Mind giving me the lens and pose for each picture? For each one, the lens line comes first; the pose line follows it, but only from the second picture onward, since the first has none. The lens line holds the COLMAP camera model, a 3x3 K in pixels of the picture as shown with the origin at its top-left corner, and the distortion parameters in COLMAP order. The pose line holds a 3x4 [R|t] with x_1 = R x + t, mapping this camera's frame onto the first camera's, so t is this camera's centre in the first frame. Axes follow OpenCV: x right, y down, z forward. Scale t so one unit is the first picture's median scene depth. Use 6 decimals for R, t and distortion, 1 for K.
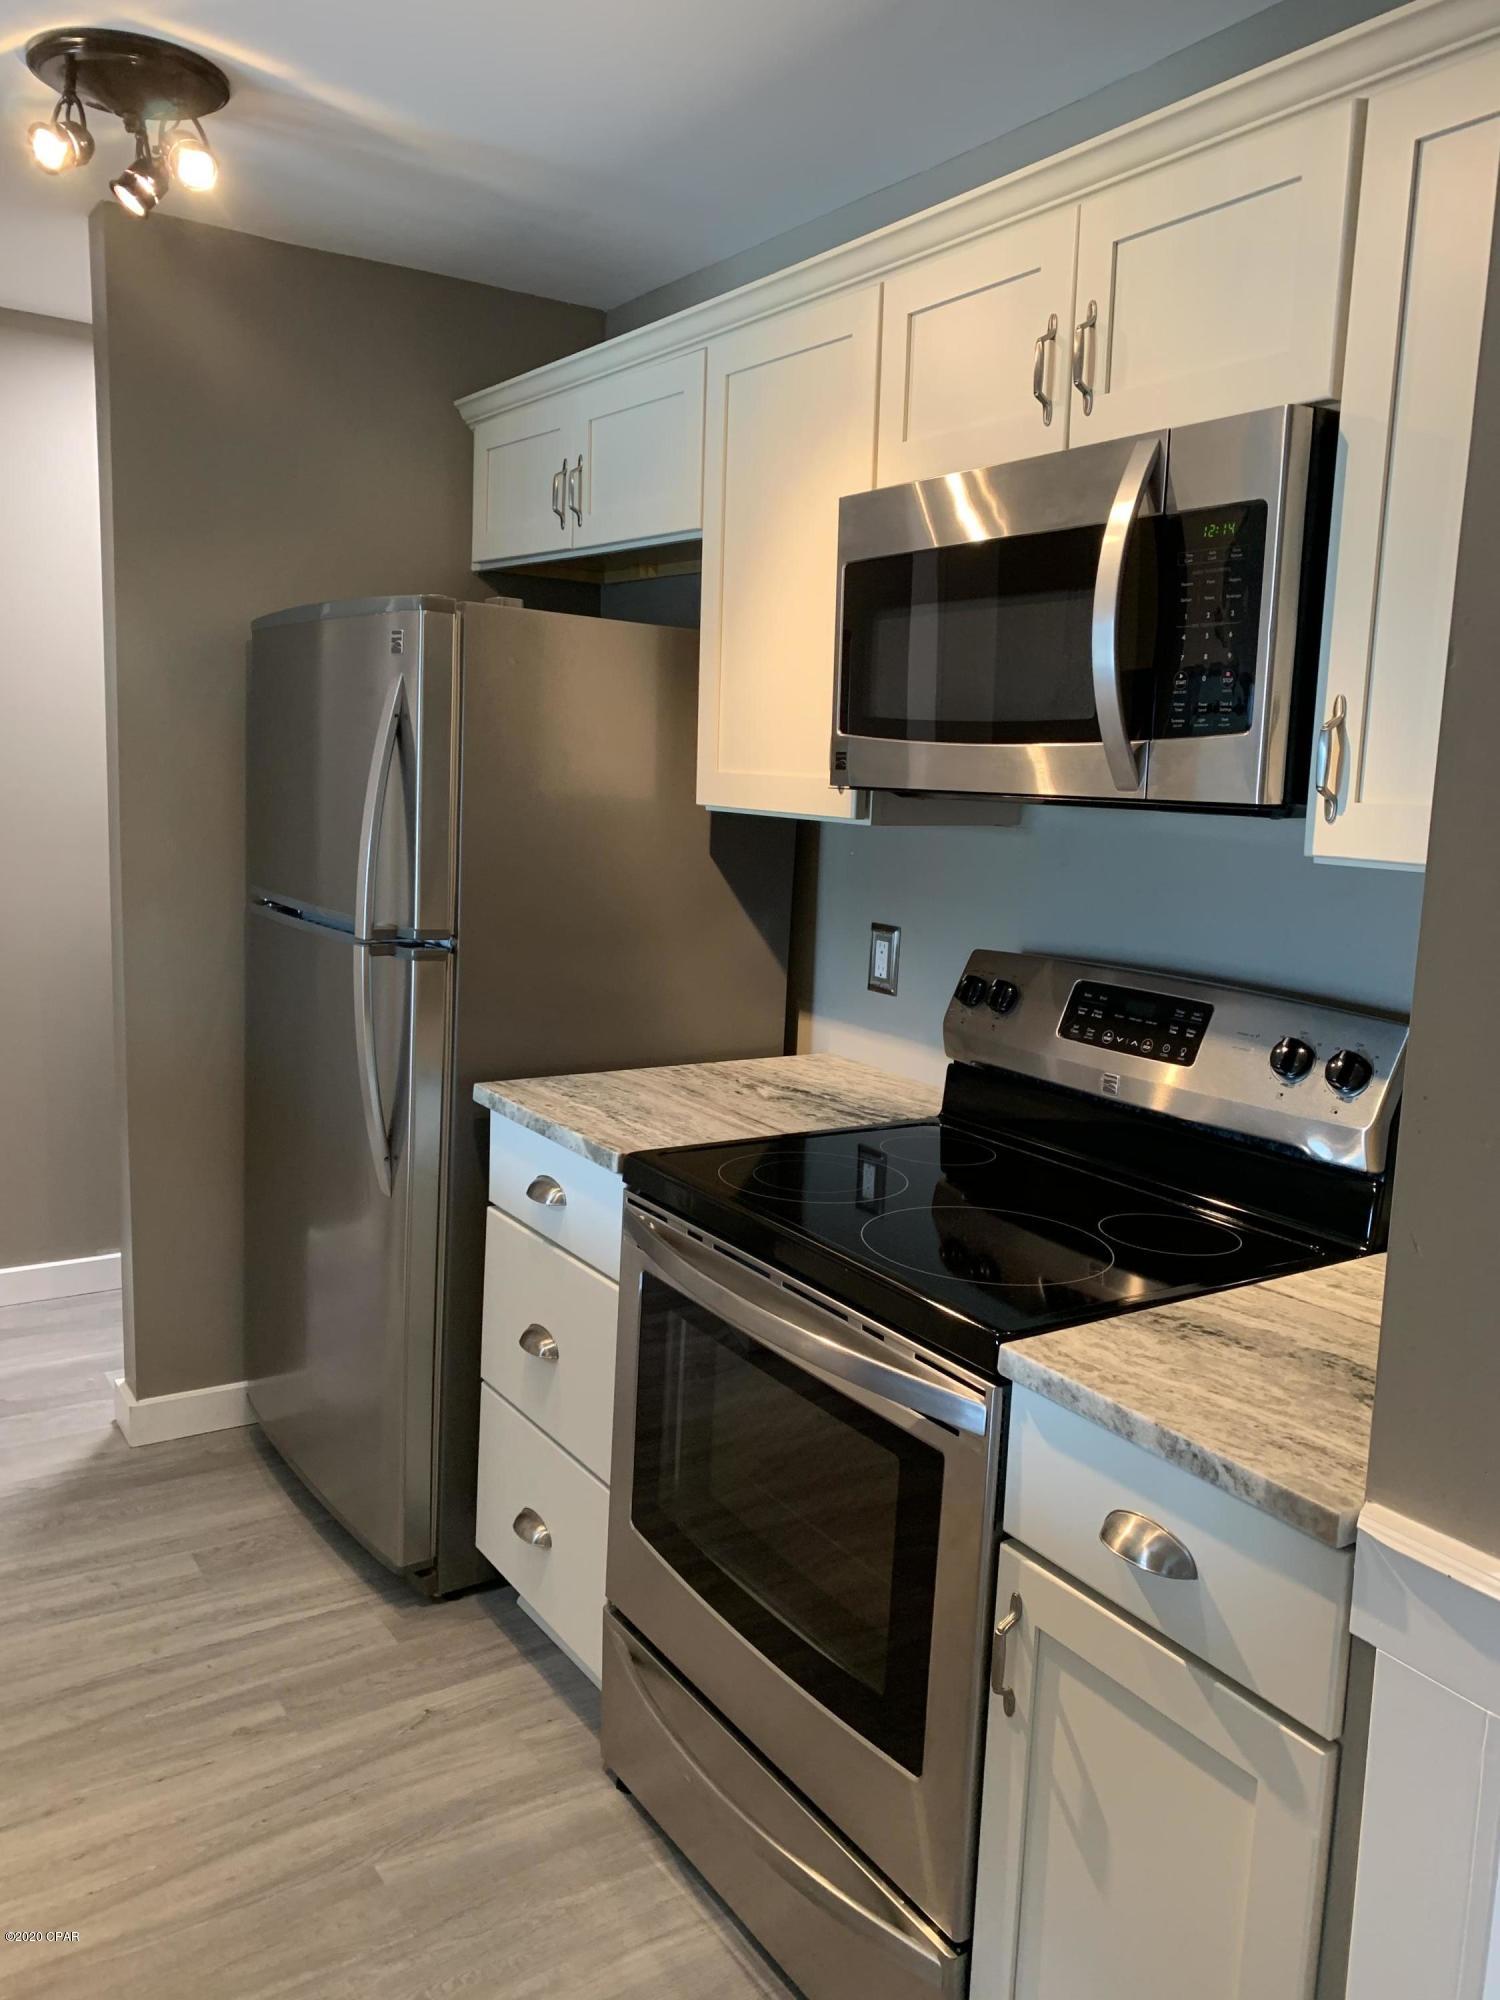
lens RADIAL K [[1530.5, 0, 758.7], [0, 1530.5, 999.5], [0, 0, 1]] dist [0.024799, -0.014777]
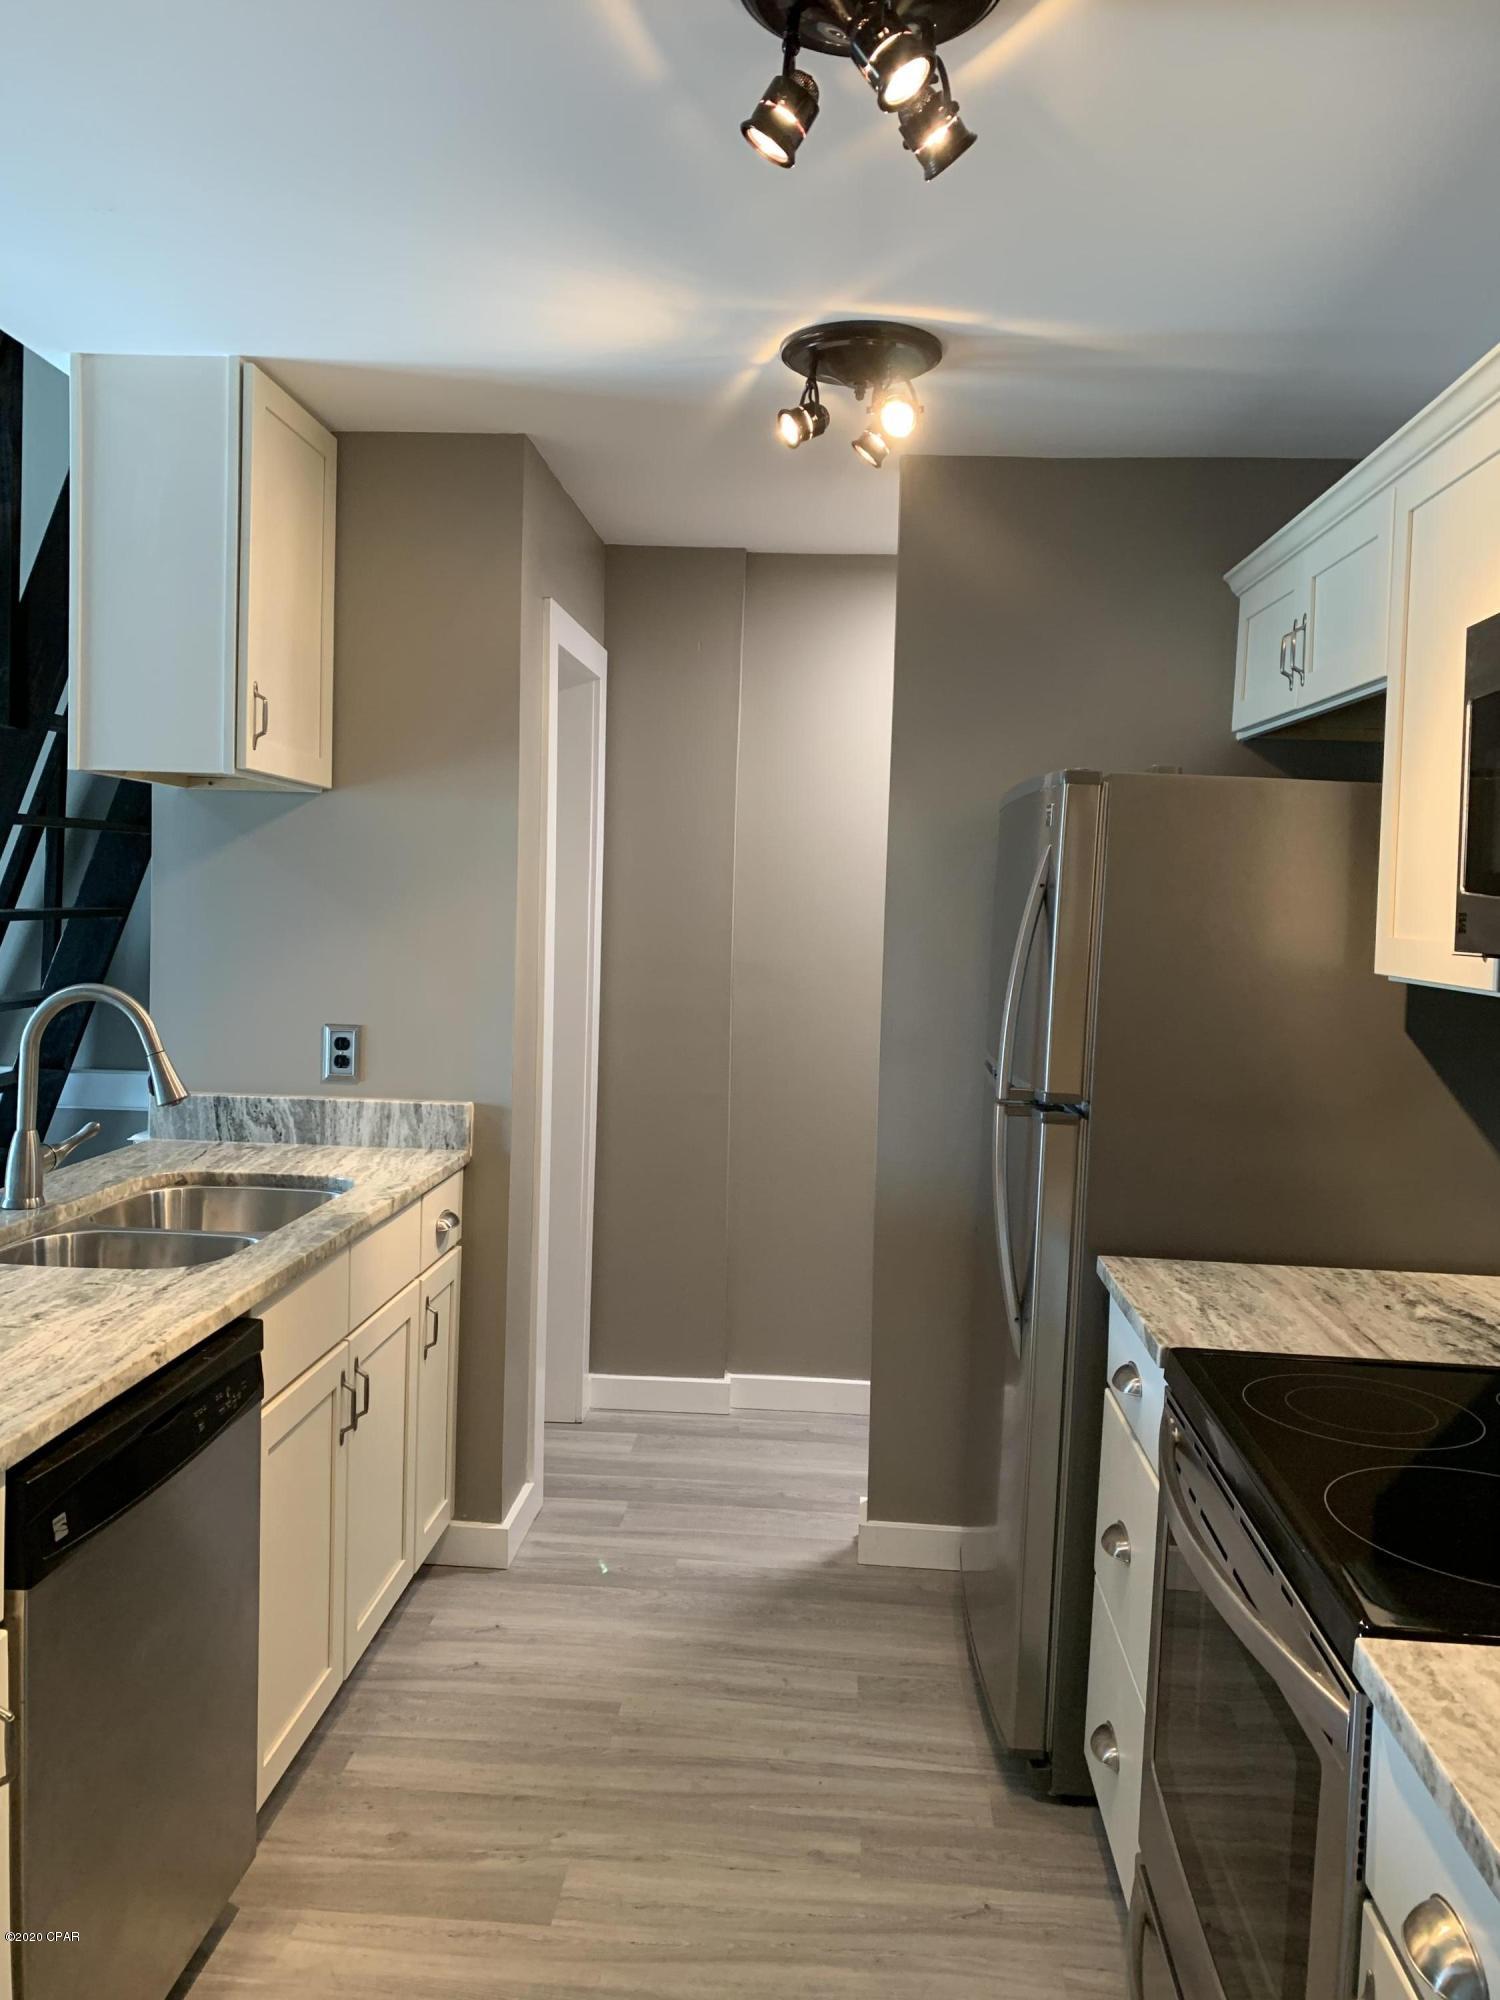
lens RADIAL K [[1530.5, 0, 755.8], [0, 1530.5, 999.6], [0, 0, 1]] dist [0.024799, -0.014777]
pose [[0.792666, 0.025260, -0.609132, 0.230944], [-0.095383, 0.991975, -0.082987, -0.004677], [0.602148, 0.123881, 0.788715, 0.081181]]
